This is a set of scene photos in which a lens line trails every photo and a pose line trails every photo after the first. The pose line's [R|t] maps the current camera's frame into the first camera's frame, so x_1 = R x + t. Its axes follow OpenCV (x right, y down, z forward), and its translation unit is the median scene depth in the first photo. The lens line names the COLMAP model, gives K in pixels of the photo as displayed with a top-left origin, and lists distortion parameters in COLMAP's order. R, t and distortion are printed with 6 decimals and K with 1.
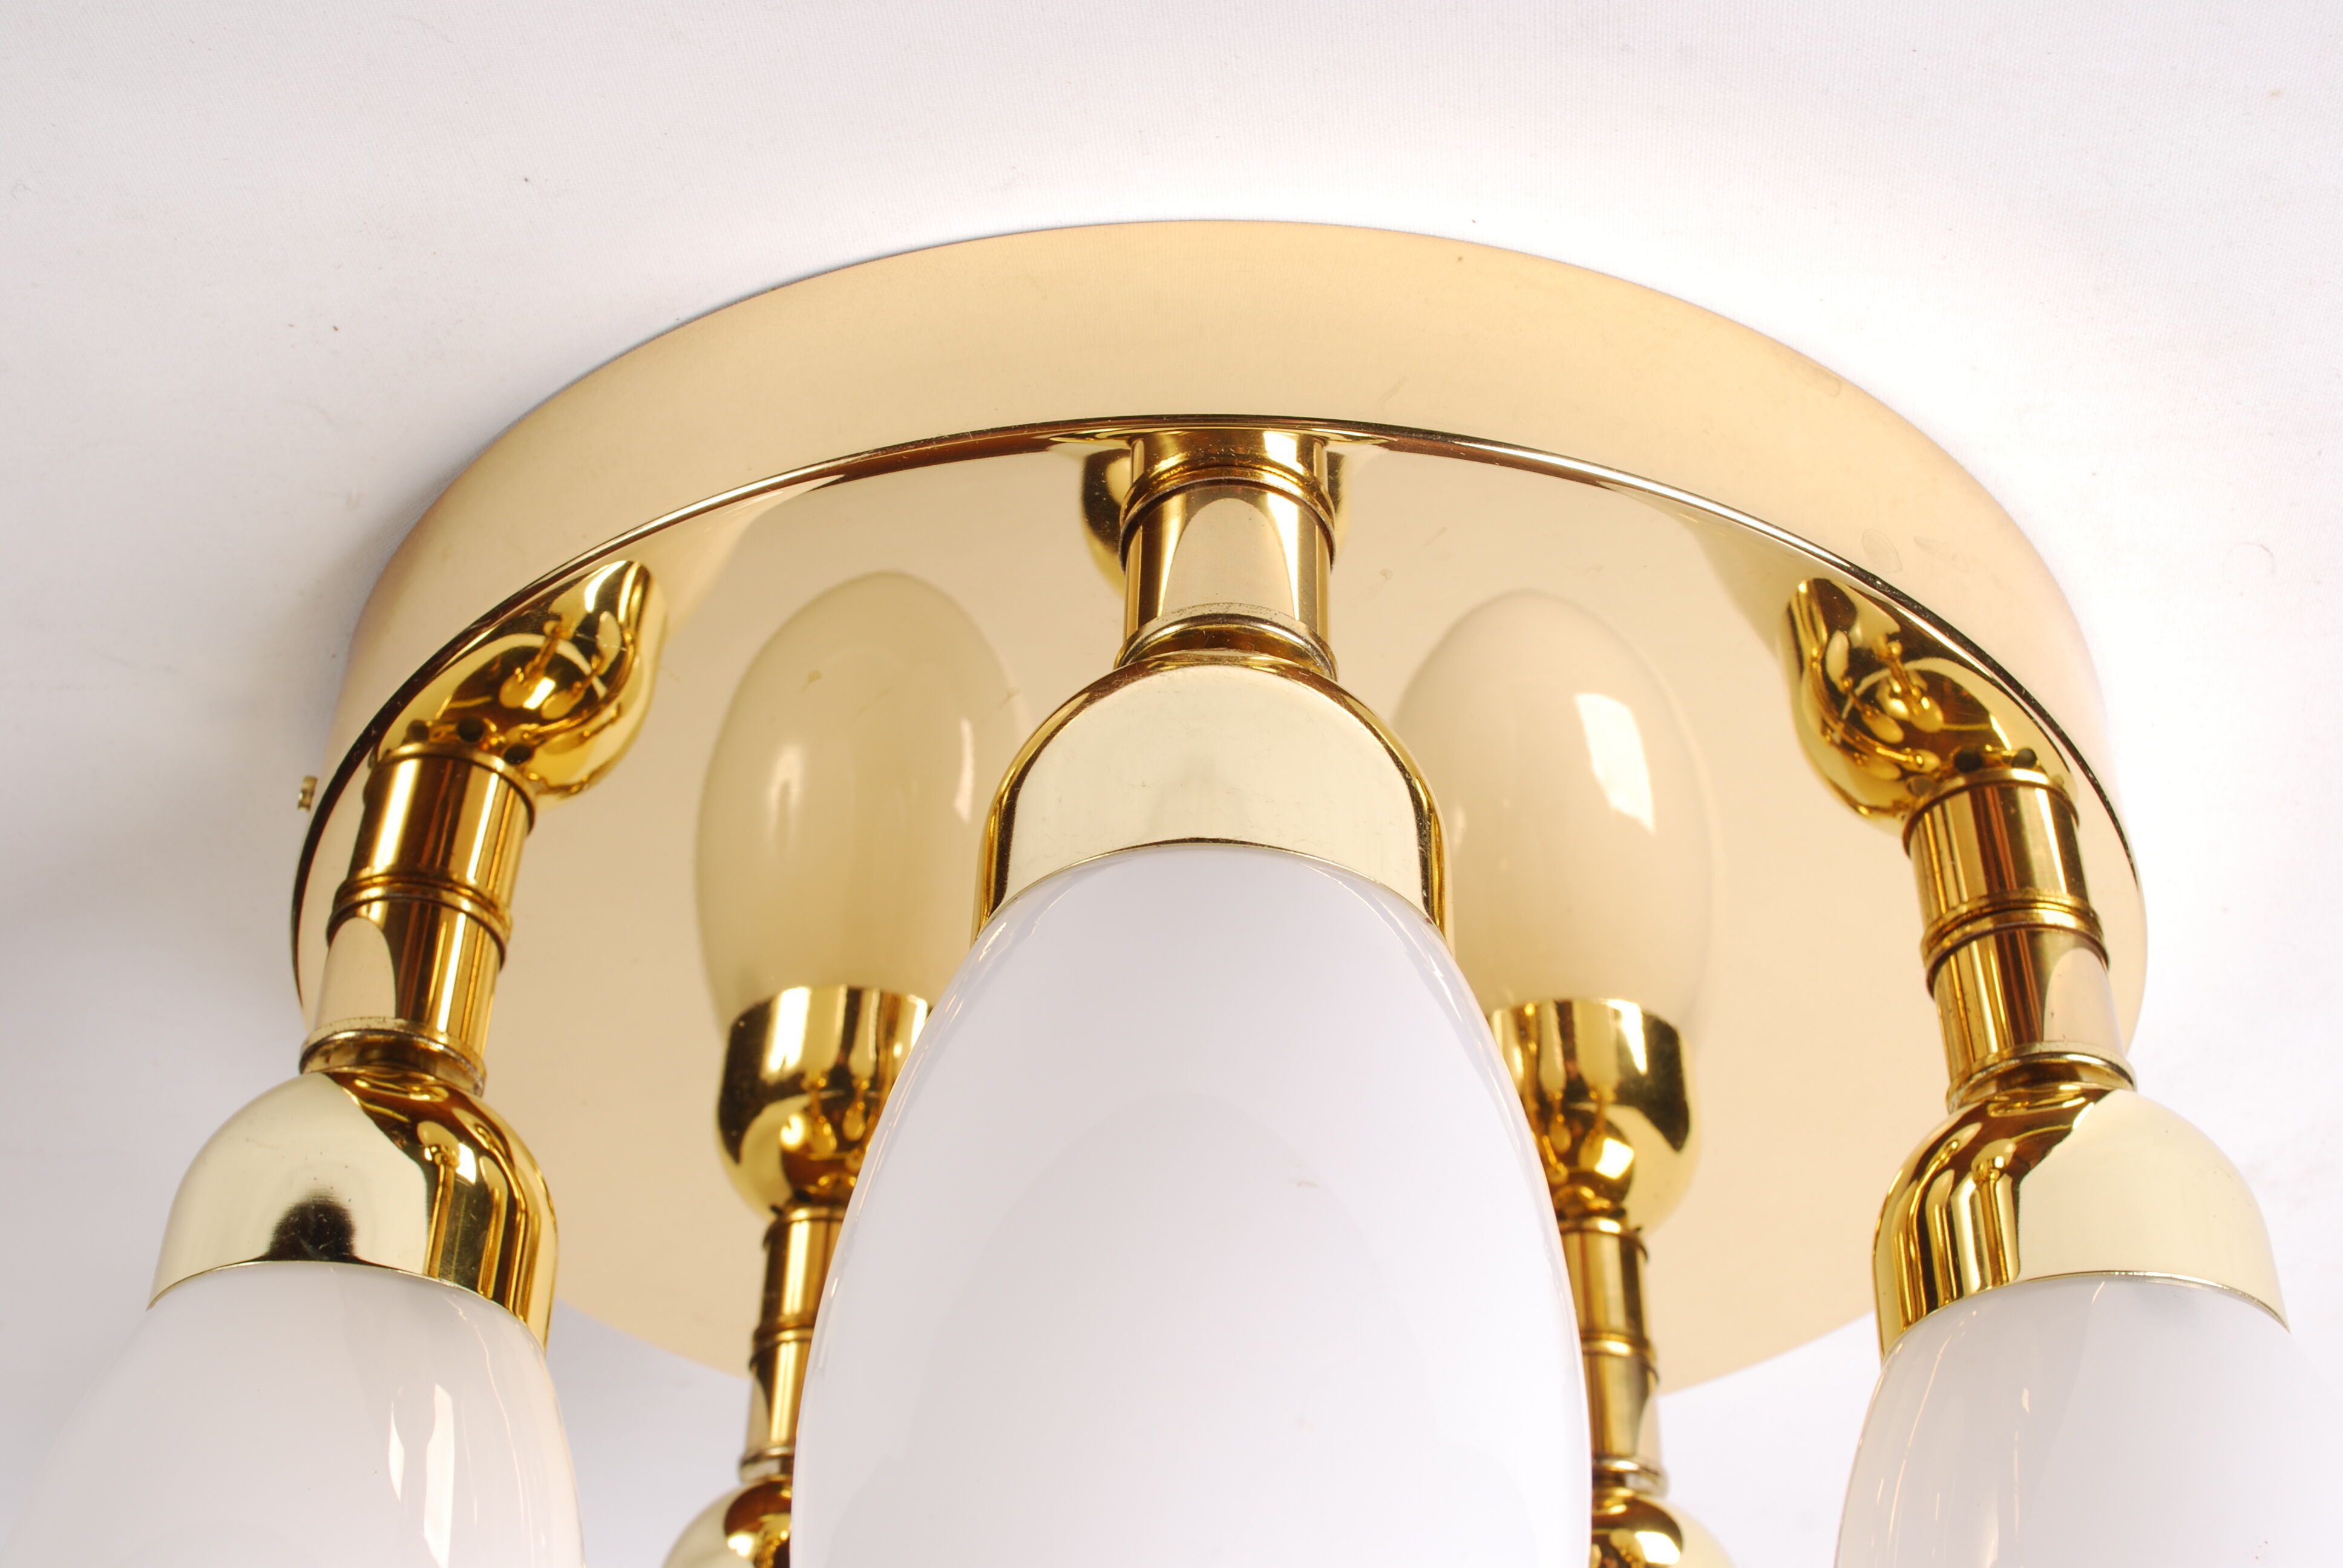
lens RADIAL K [[2551.4, 0, 1159.5], [0, 2551.4, 781.6], [0, 0, 1]] dist [-0.084747, 0.138807]
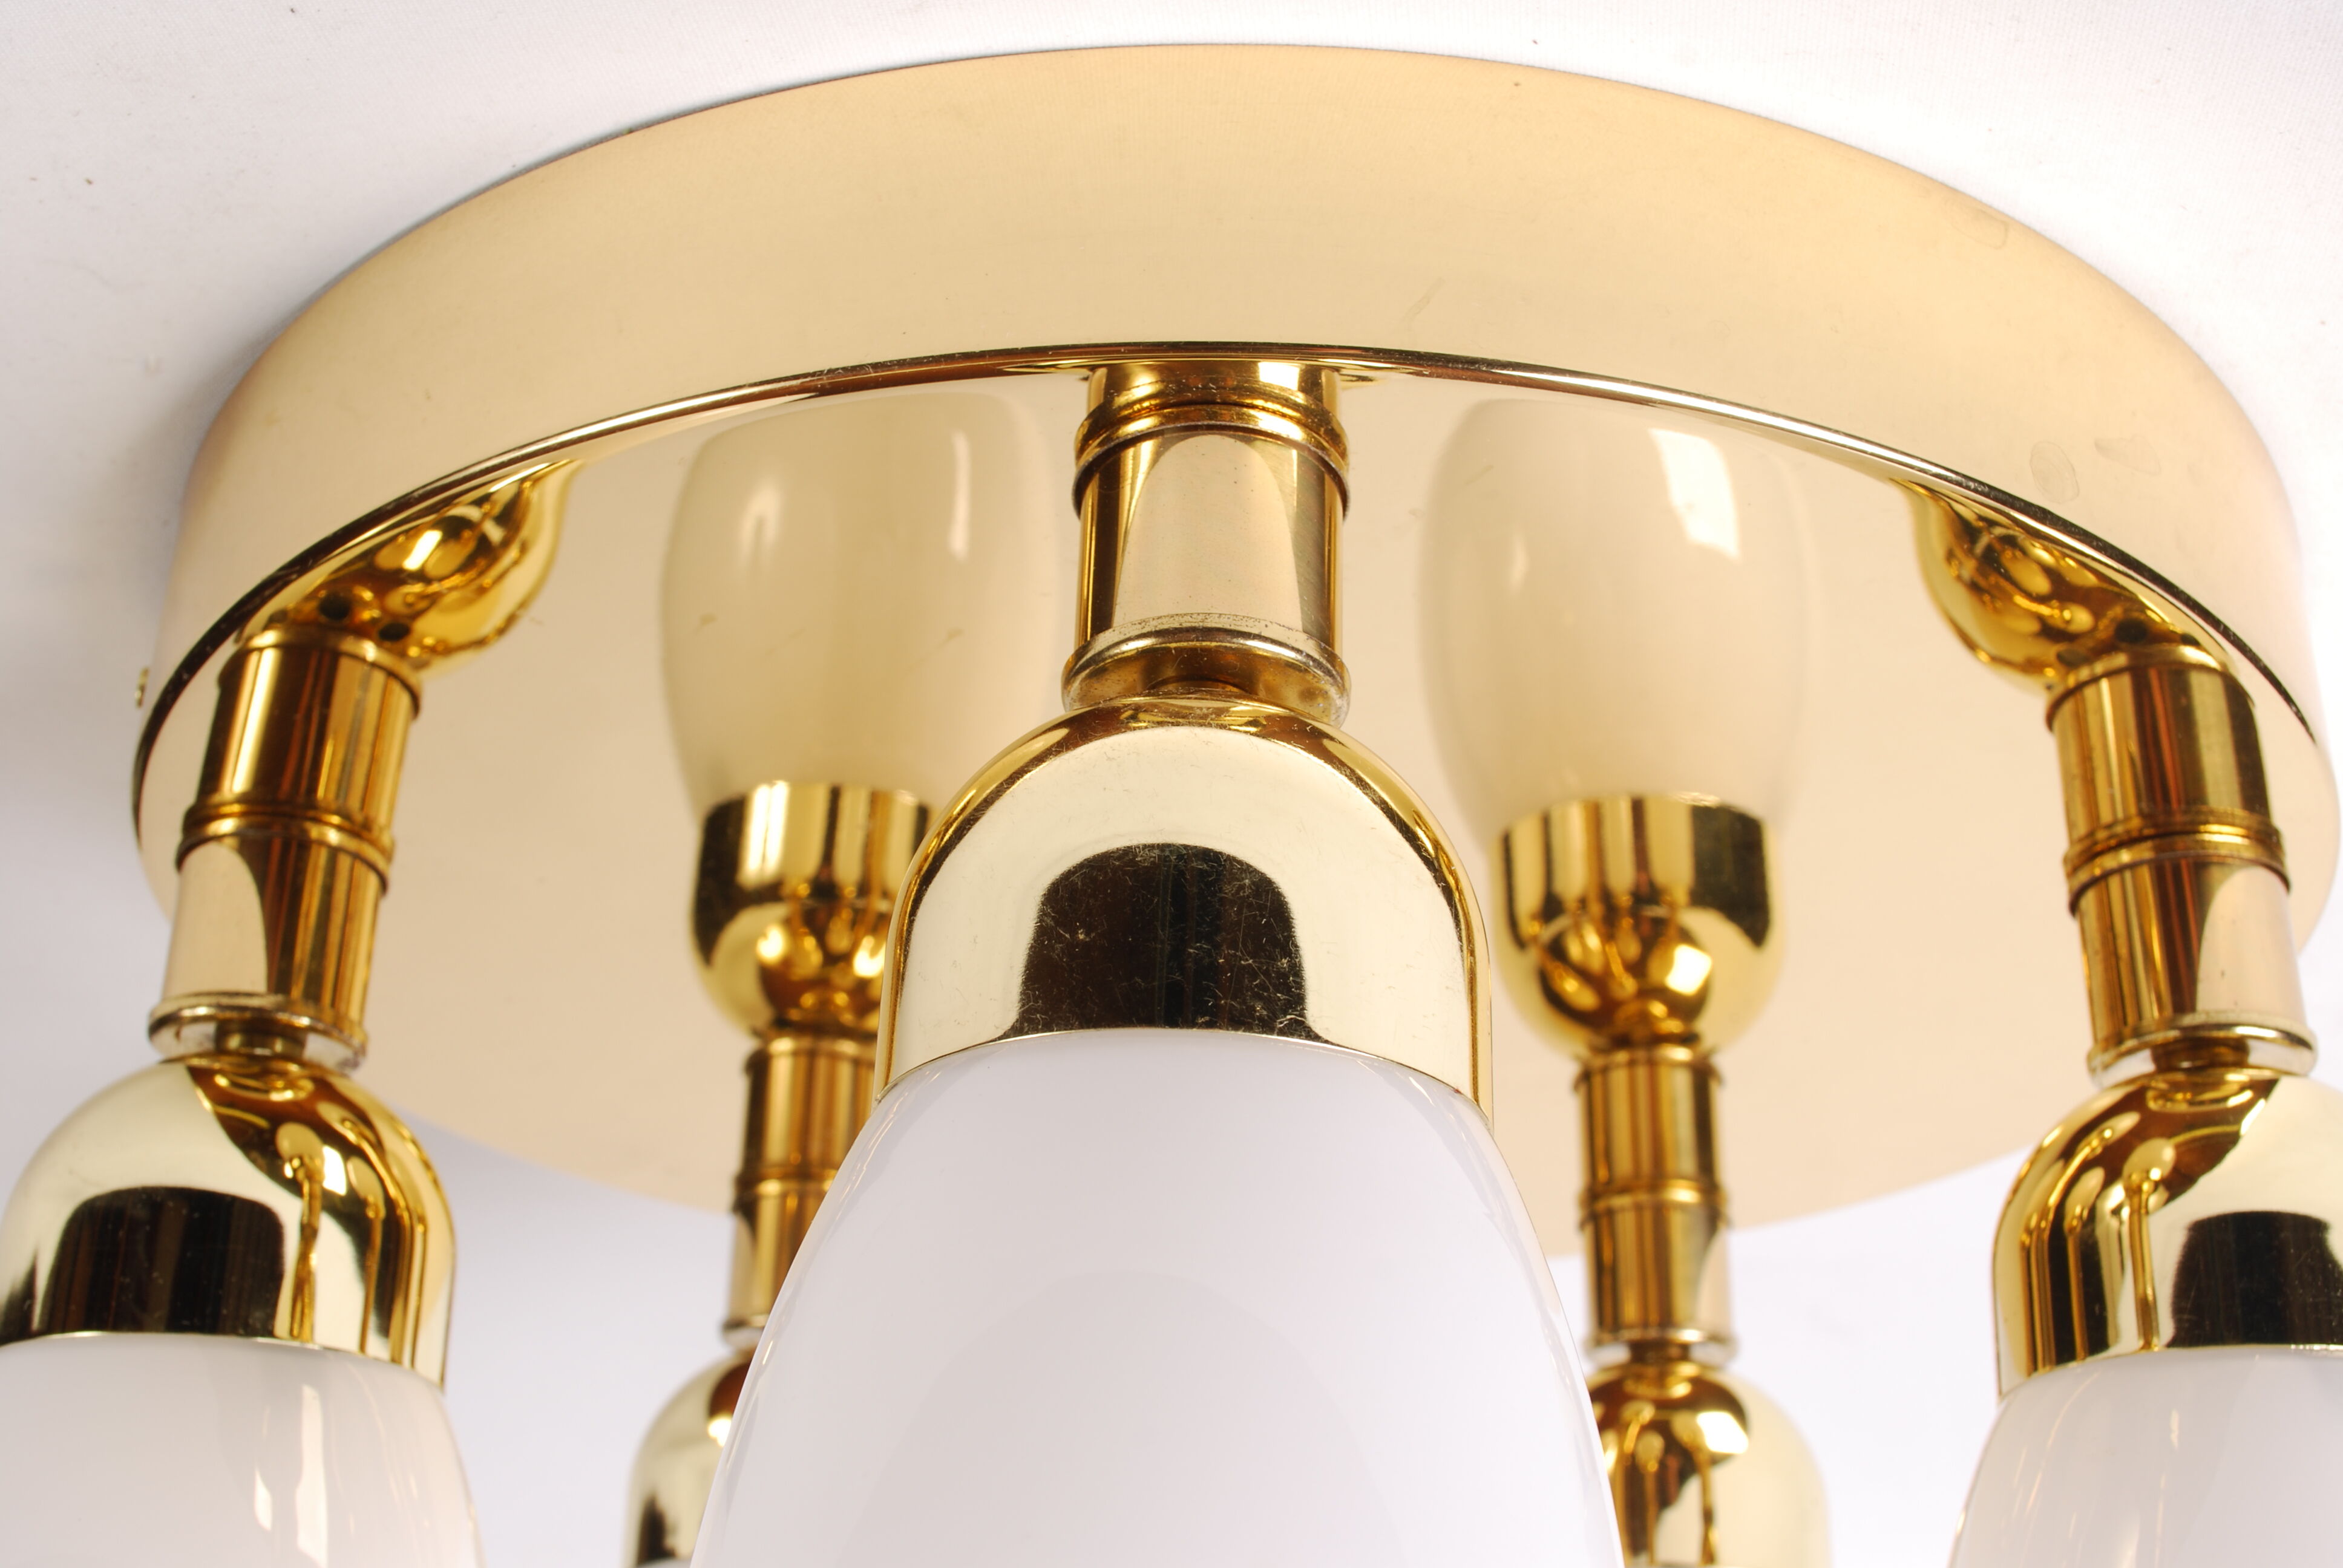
lens RADIAL K [[2551.4, 0, 1159.5], [0, 2551.4, 781.6], [0, 0, 1]] dist [-0.084747, 0.138807]
pose [[0.999586, -0.009374, -0.027191, 0.024943], [0.014397, 0.981512, 0.190861, -0.123671], [0.024899, -0.191173, 0.981240, 0.176210]]
